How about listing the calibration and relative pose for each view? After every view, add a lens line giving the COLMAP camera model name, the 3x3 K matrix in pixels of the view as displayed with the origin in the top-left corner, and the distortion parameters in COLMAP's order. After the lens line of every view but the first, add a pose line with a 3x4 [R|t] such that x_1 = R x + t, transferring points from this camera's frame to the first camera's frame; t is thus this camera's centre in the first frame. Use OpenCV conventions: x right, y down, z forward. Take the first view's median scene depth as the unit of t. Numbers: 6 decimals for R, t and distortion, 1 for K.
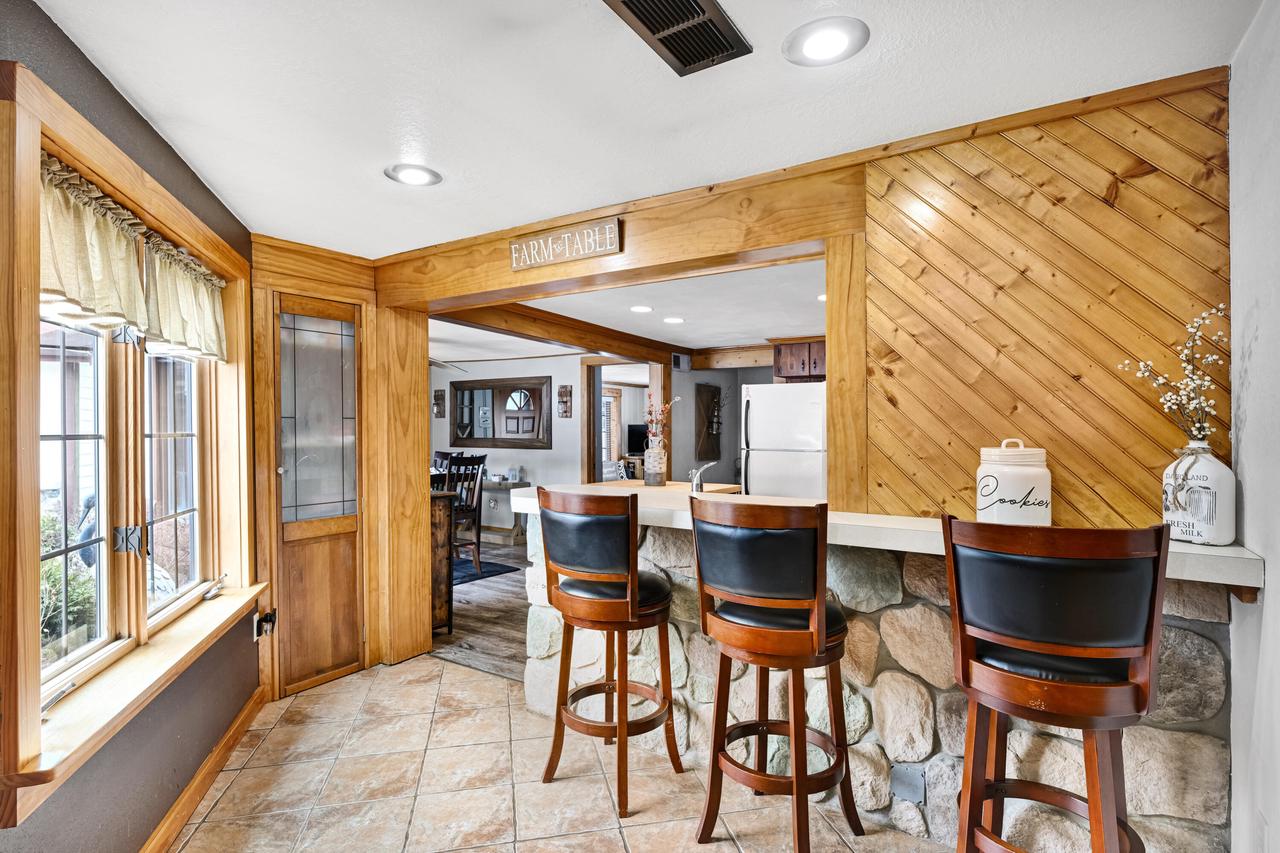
lens RADIAL K [[625.4, 0, 644.2], [0, 625.4, 430.7], [0, 0, 1]] dist [0.004197, 0.000793]
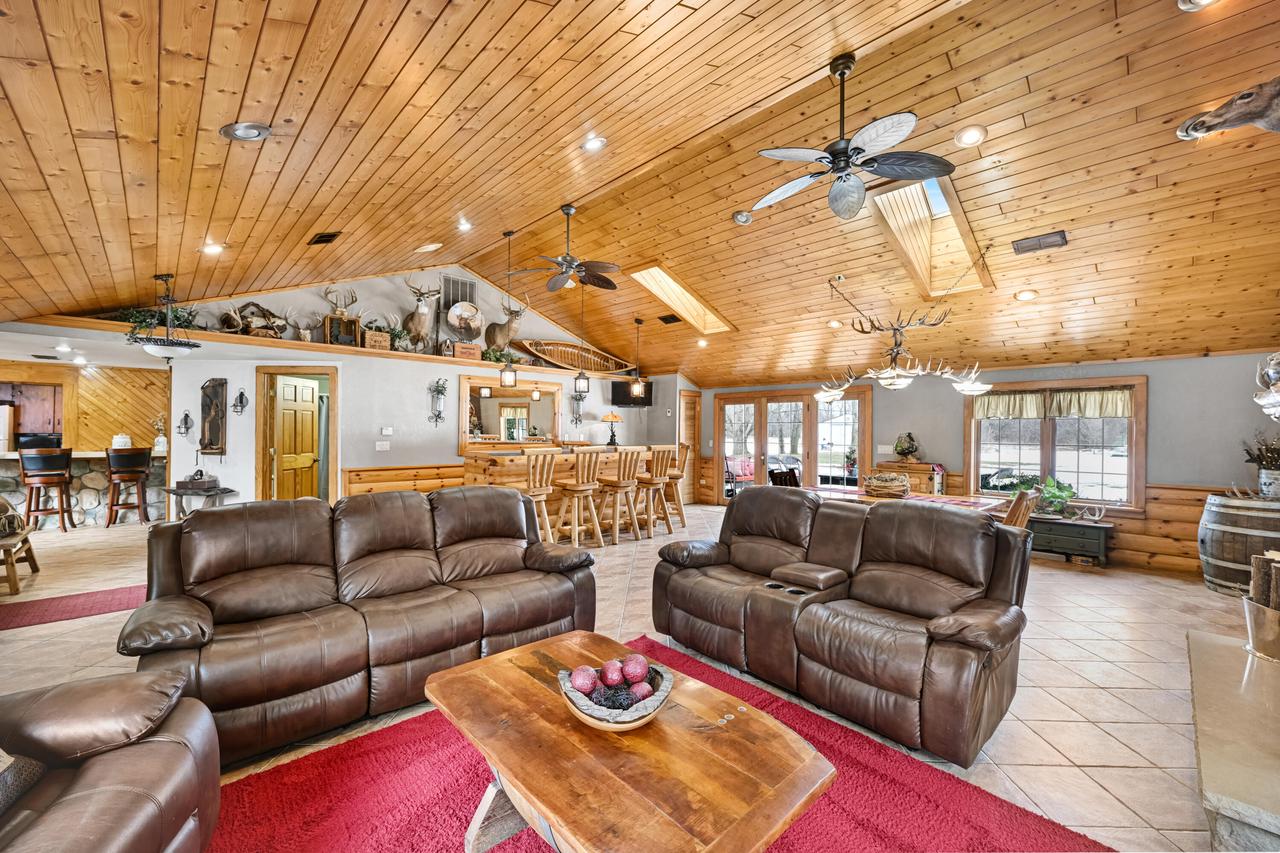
lens RADIAL K [[503.8, 0, 646.7], [0, 503.8, 429.0], [0, 0, 1]] dist [0.002758, 0.000166]
pose [[0.240882, 0.006964, 0.970529, -2.228817], [-0.006477, 0.999964, -0.005567, -0.028189], [-0.970533, -0.004945, 0.240919, -3.882383]]
